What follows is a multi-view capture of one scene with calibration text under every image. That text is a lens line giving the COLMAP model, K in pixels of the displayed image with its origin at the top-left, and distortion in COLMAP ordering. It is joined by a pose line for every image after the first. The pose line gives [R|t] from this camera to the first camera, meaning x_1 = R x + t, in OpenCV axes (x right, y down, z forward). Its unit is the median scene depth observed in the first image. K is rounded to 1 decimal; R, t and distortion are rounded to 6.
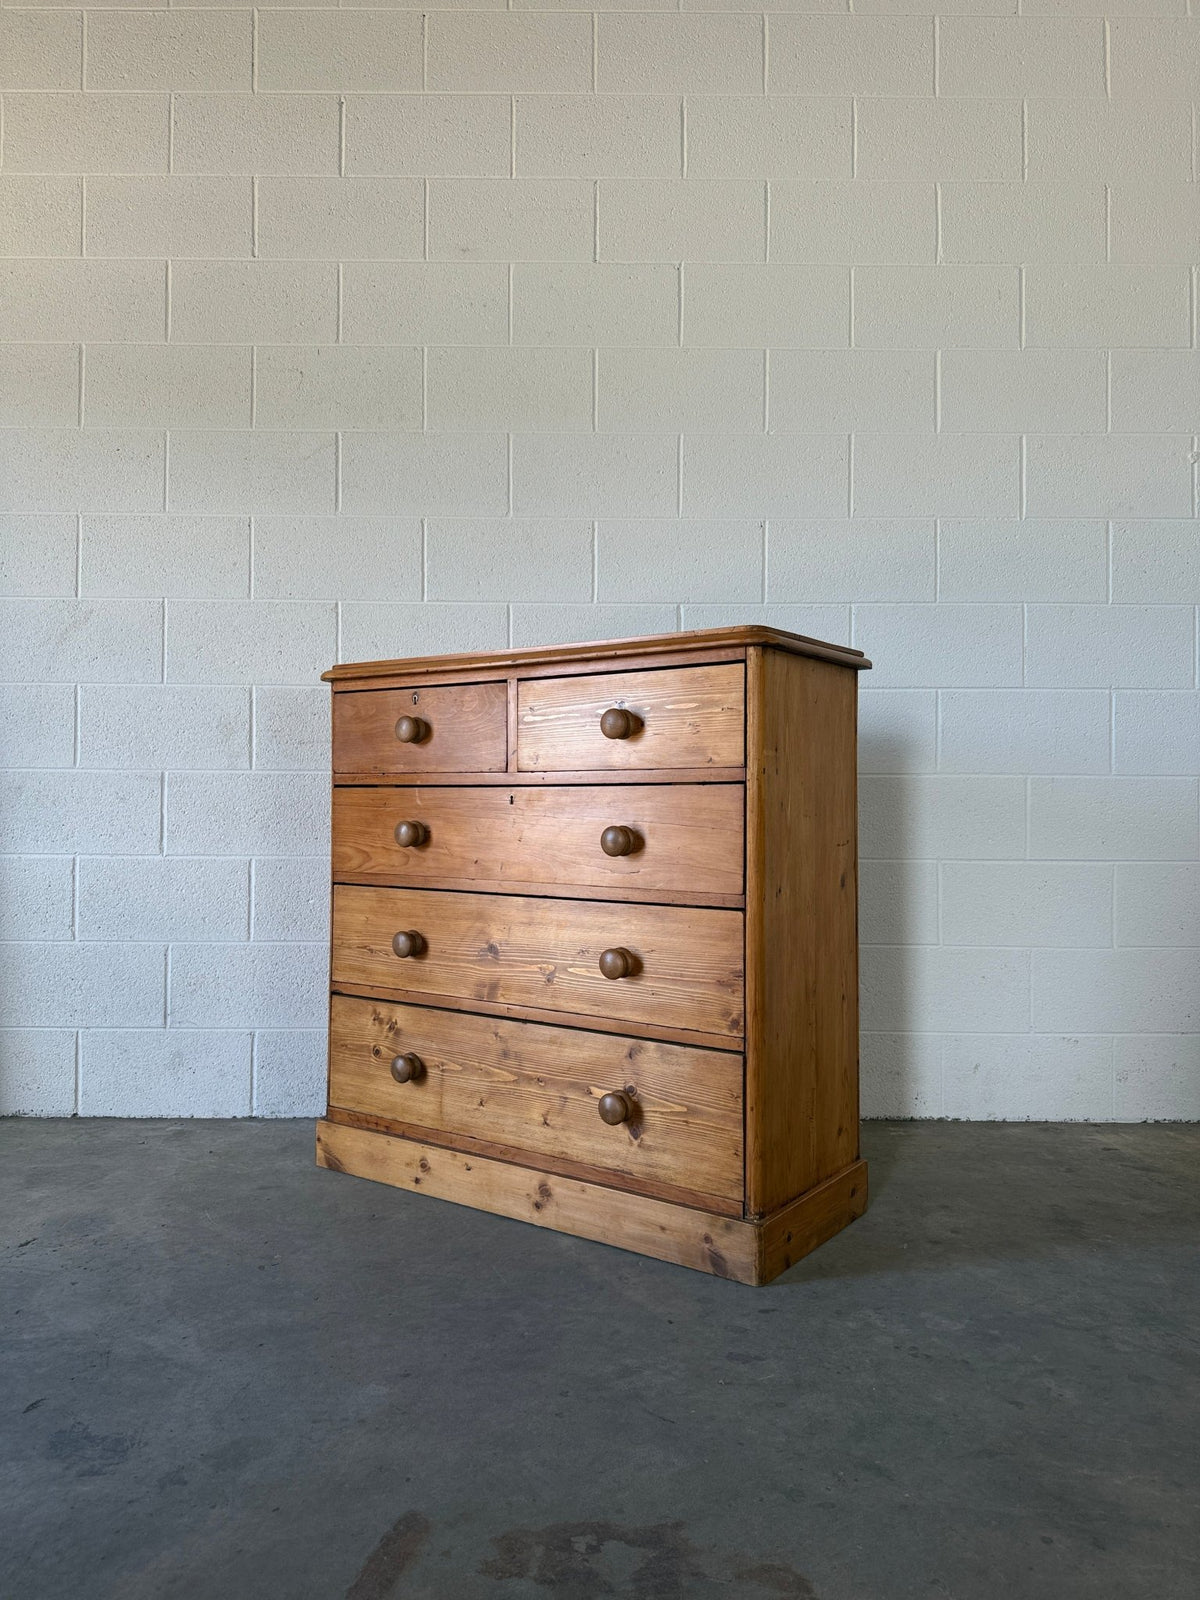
lens RADIAL K [[1133.9, 0, 597.7], [0, 1133.9, 801.3], [0, 0, 1]] dist [0.017608, -0.028594]
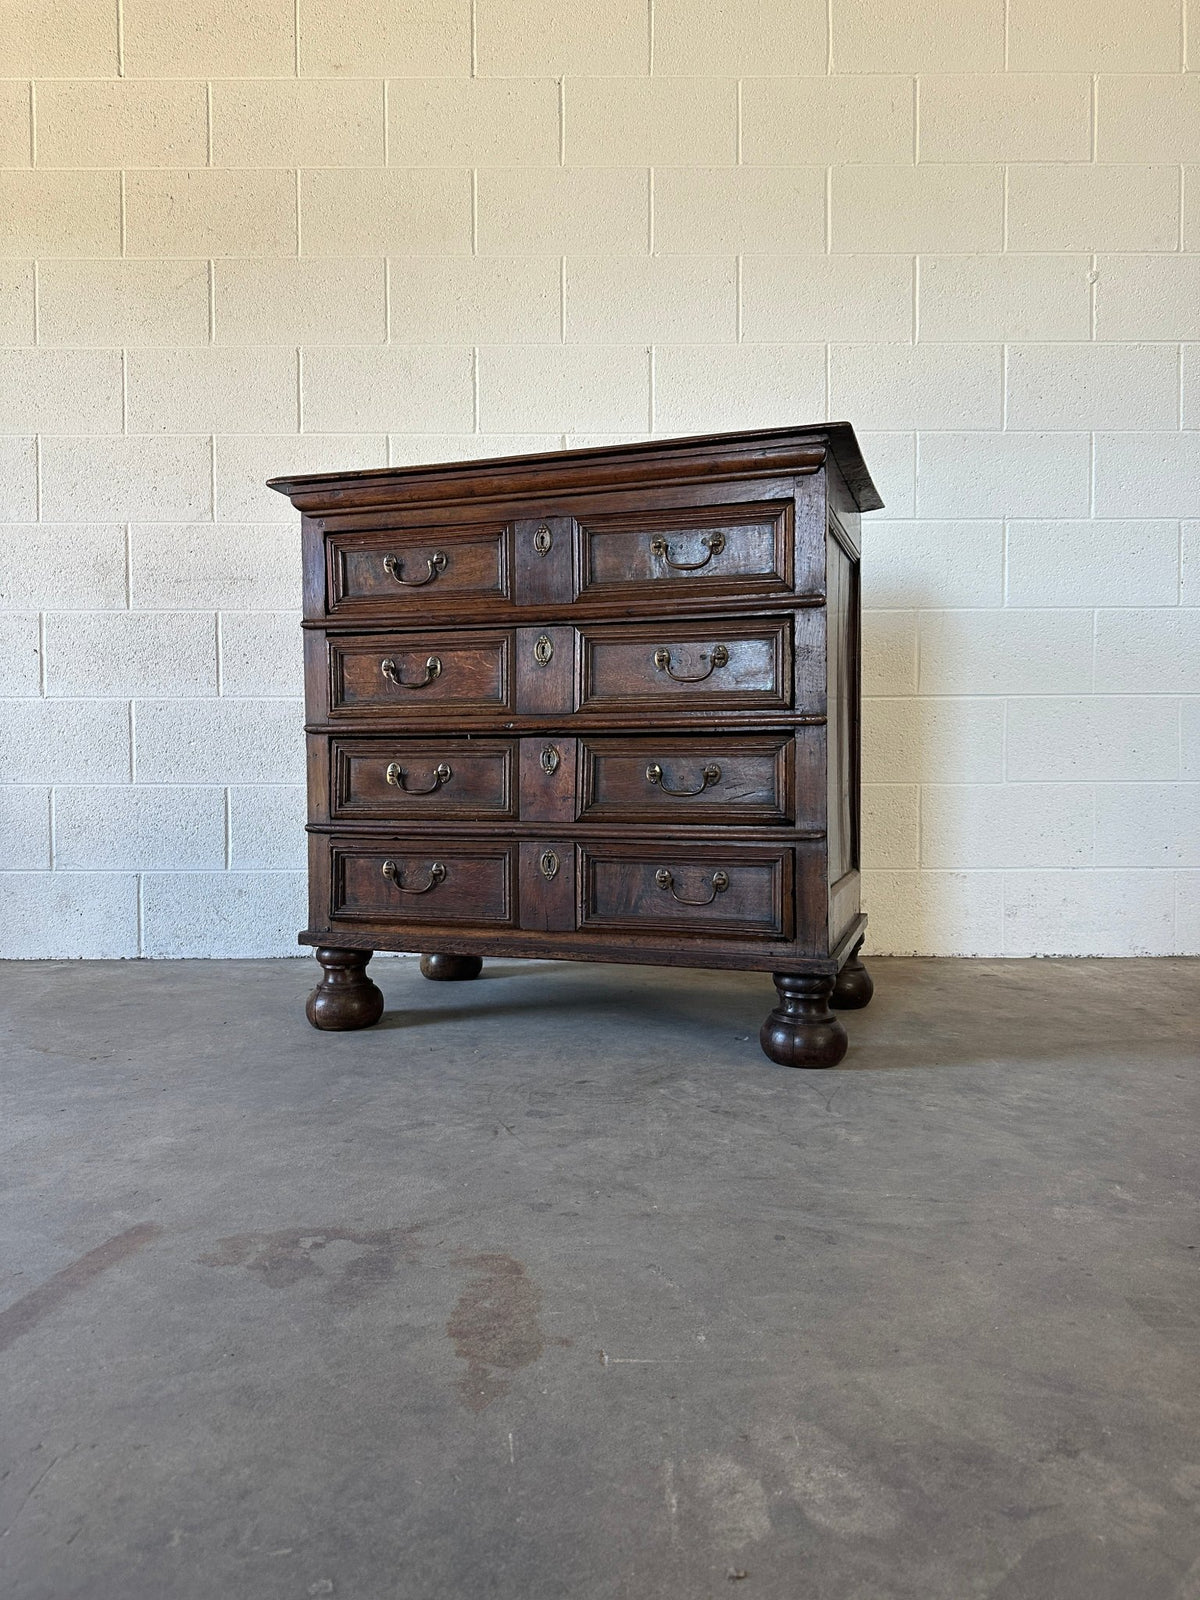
lens RADIAL K [[1133.9, 0, 594.5], [0, 1133.9, 796.7], [0, 0, 1]] dist [0.017608, -0.028594]
pose [[0.999946, -0.008376, -0.006165, 0.103064], [0.008657, 0.998853, 0.047090, 0.091856], [0.005764, -0.047141, 0.998872, 0.009356]]
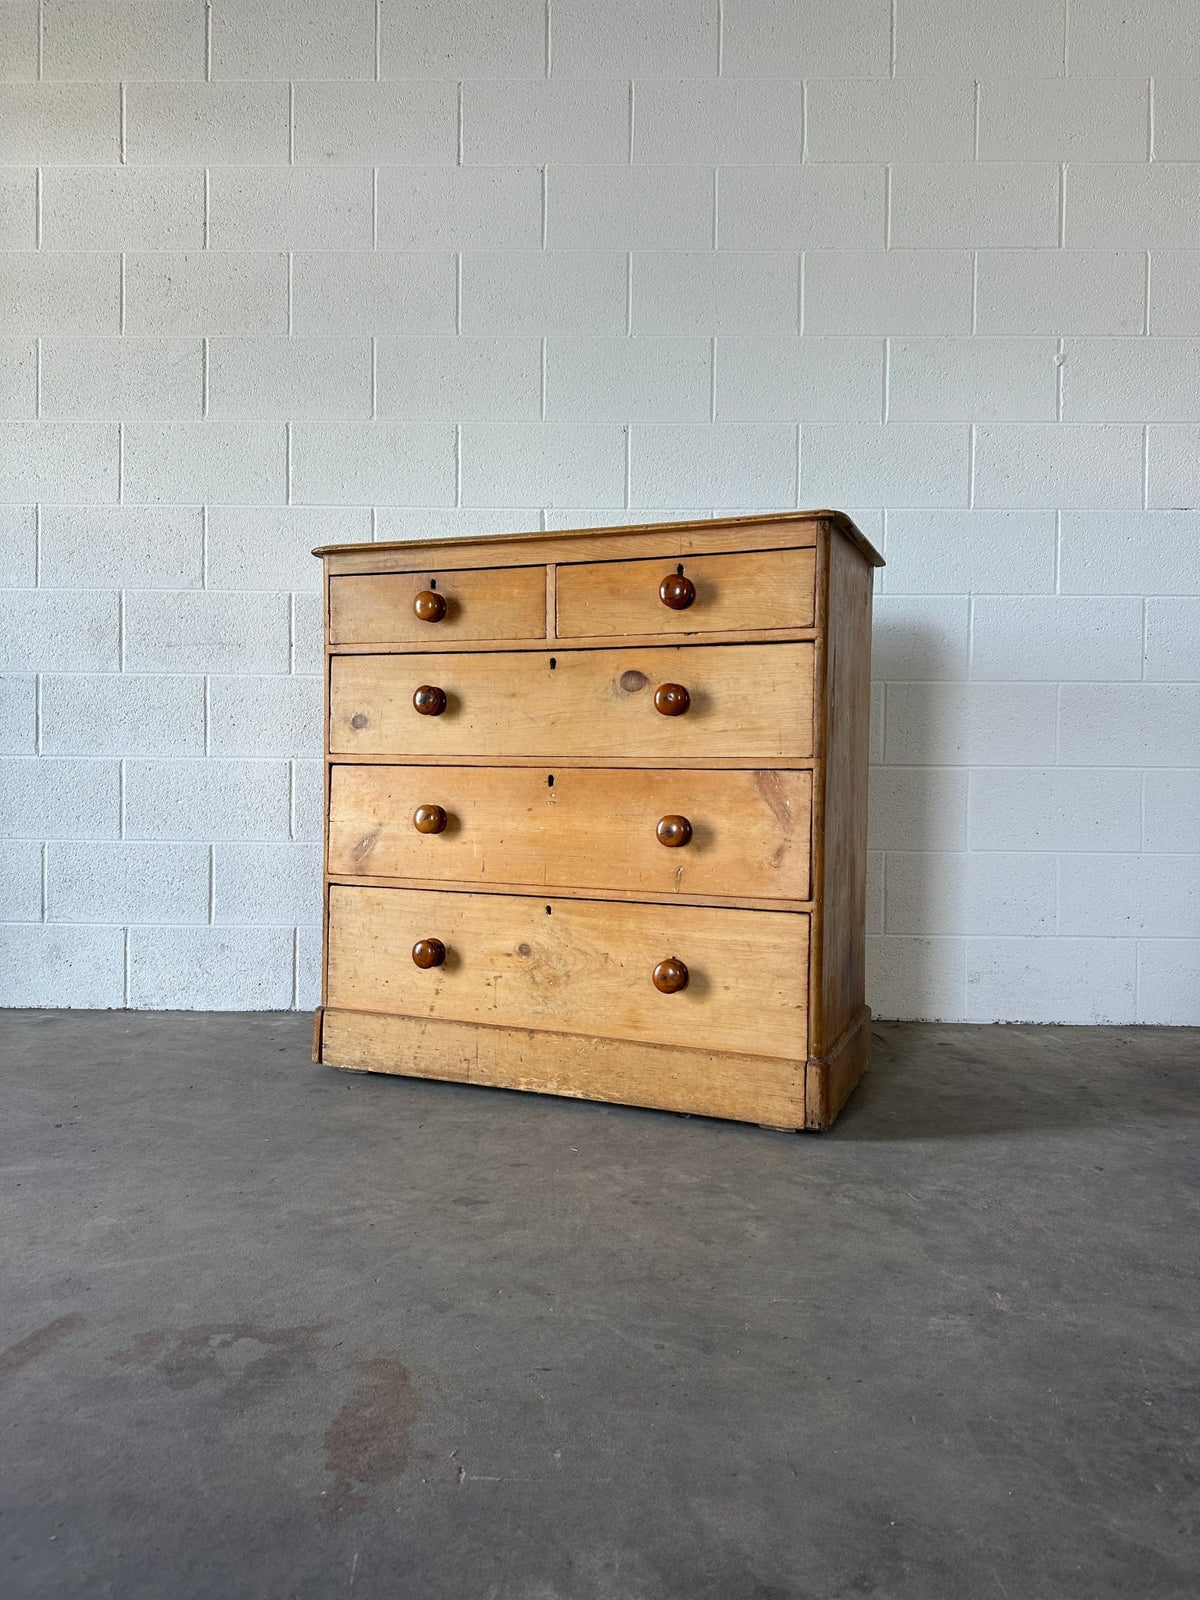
lens RADIAL K [[1133.9, 0, 603.4], [0, 1133.9, 793.5], [0, 0, 1]] dist [0.017608, -0.028594]
pose [[0.999631, 0.005642, -0.026582, 0.156396], [-0.004701, 0.999365, 0.035325, 0.043185], [0.026764, -0.035187, 0.999022, -0.015845]]
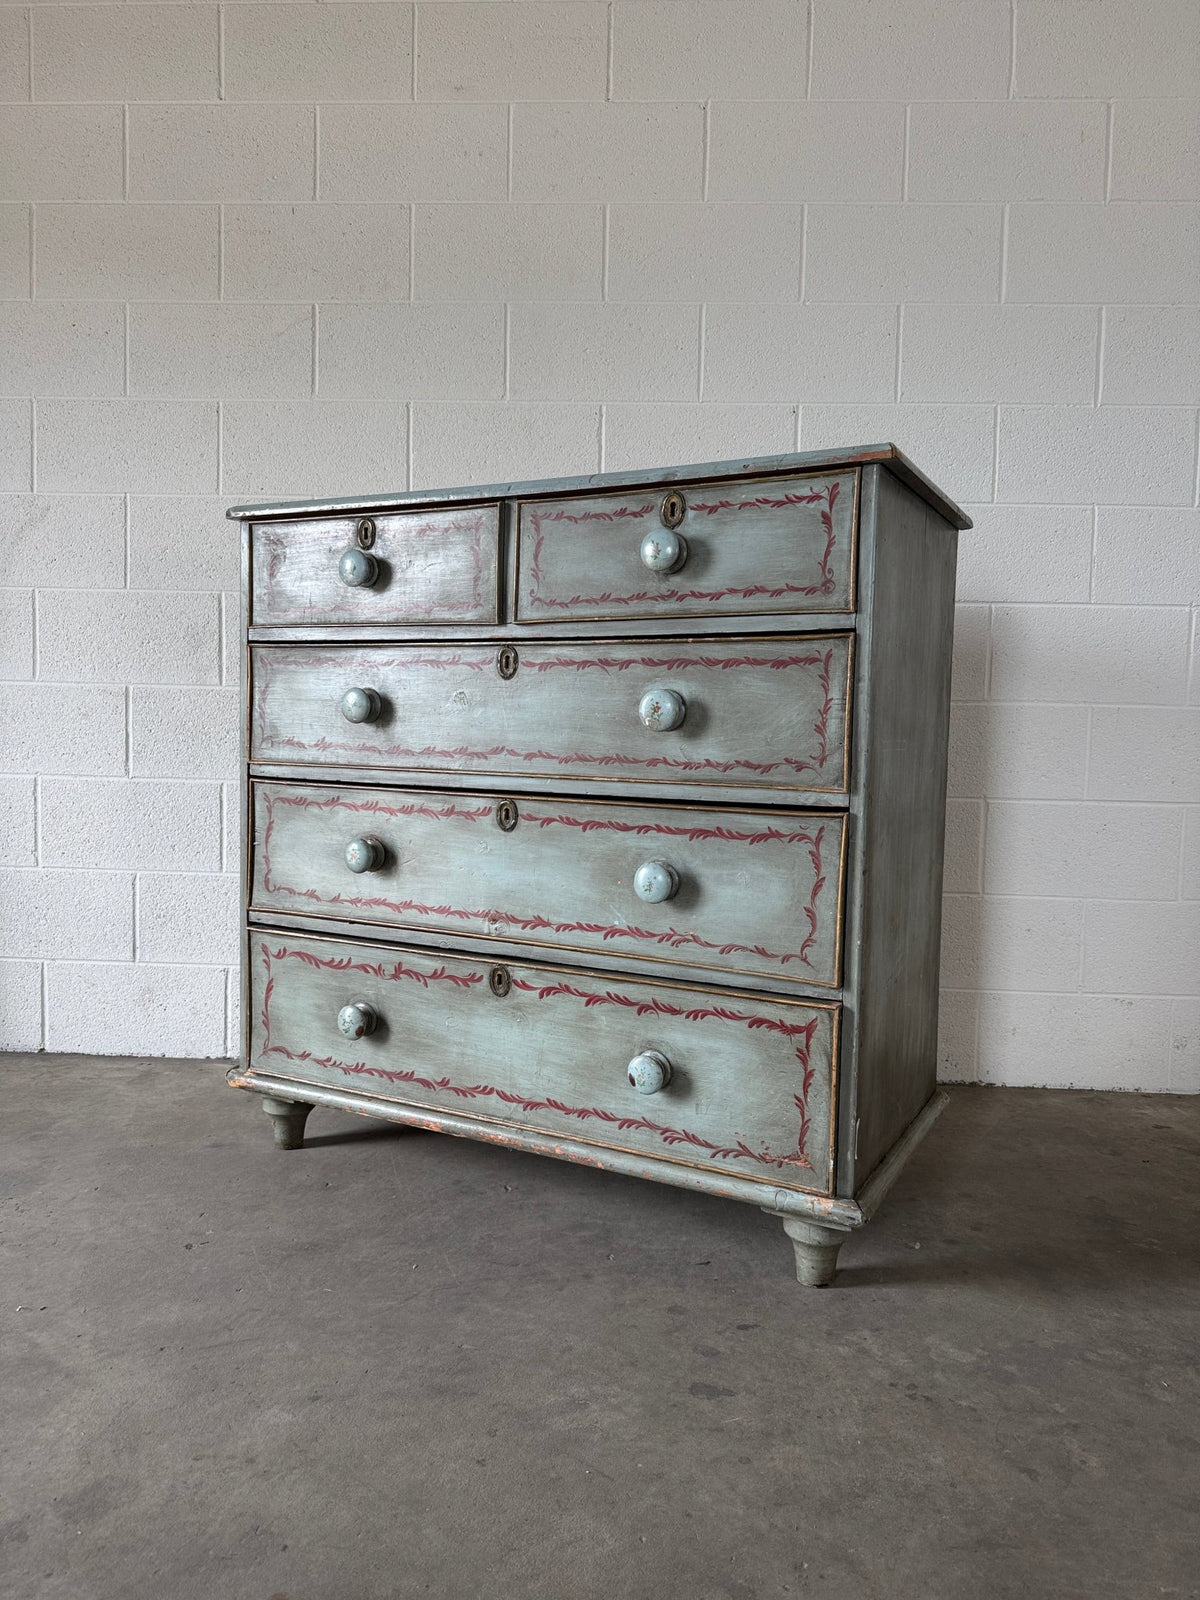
lens RADIAL K [[1133.9, 0, 598.2], [0, 1133.9, 799.7], [0, 0, 1]] dist [0.017608, -0.028594]
pose [[0.998574, 0.019252, -0.049790, 0.044238], [-0.015375, 0.996904, 0.077116, -0.011188], [0.051121, -0.076241, 0.995778, 0.099688]]
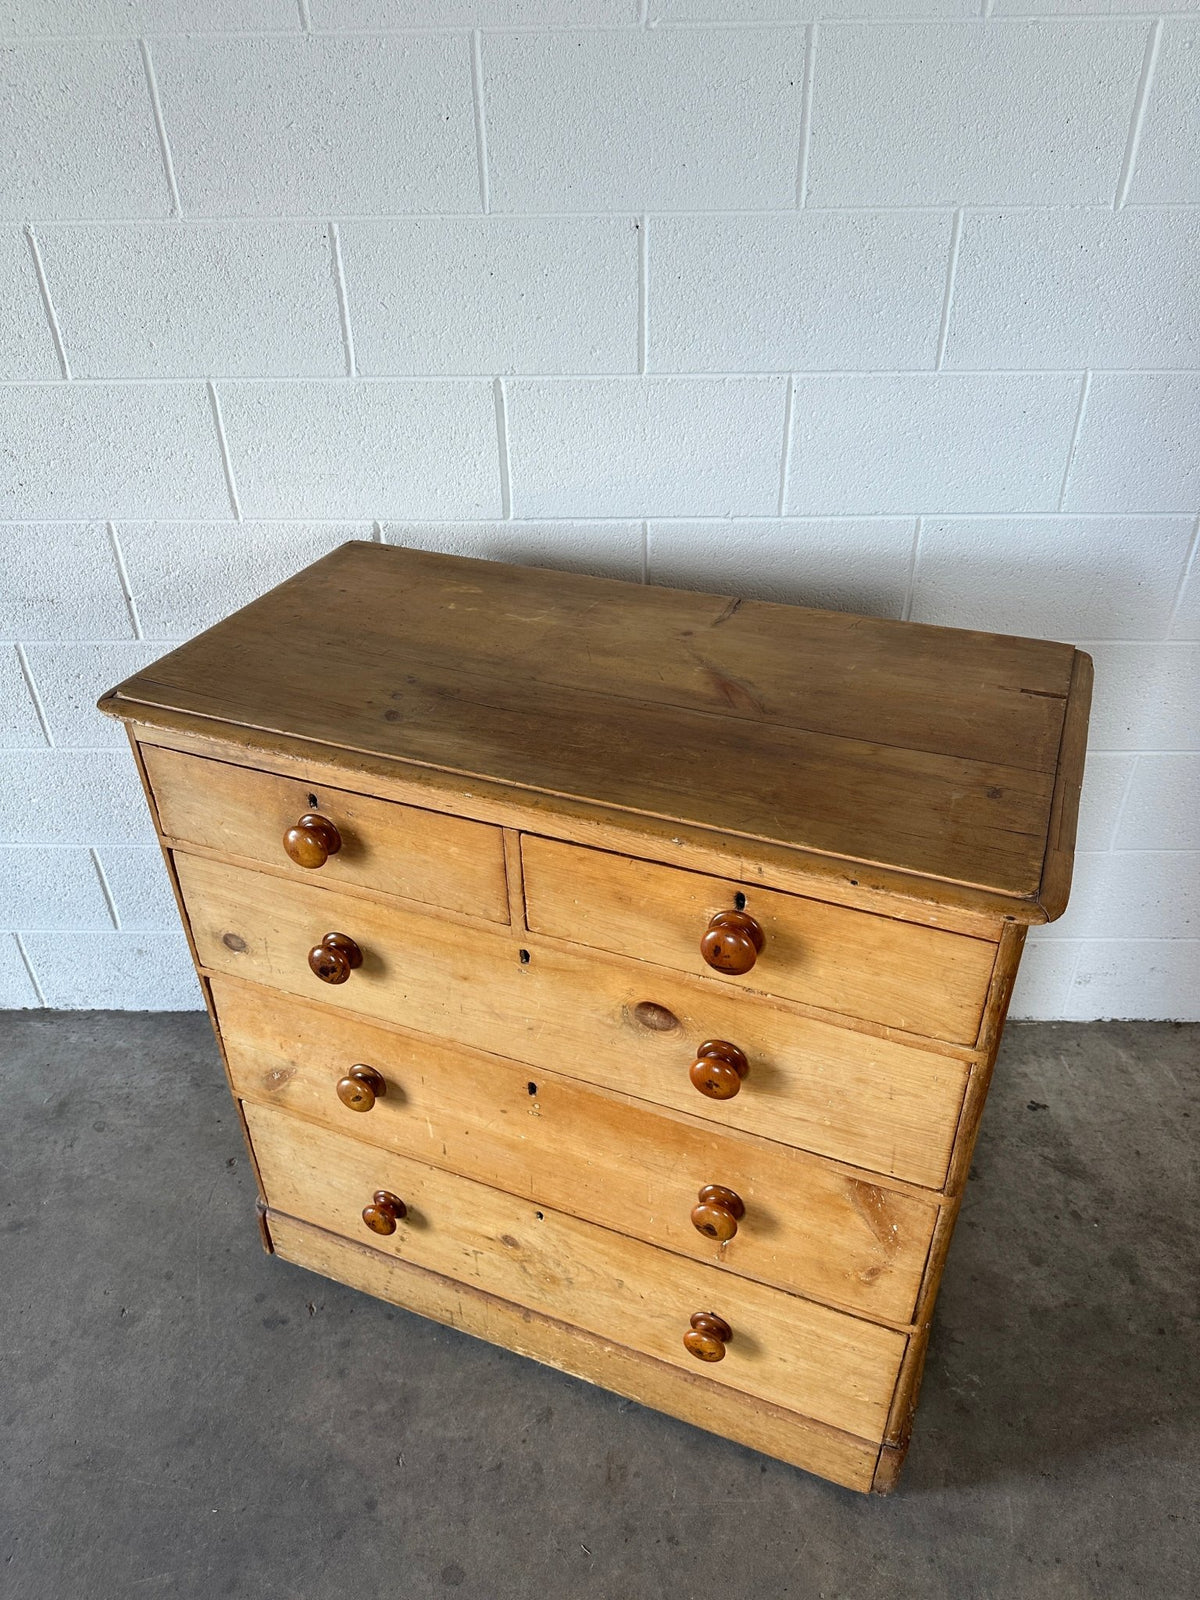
lens RADIAL K [[1133.9, 0, 602.4], [0, 1133.9, 792.2], [0, 0, 1]] dist [0.017608, -0.028594]
pose [[0.999147, 0.000431, -0.041288, 0.153002], [0.022826, 0.827488, 0.561019, -0.329729], [0.034407, -0.561483, 0.826773, 0.395781]]
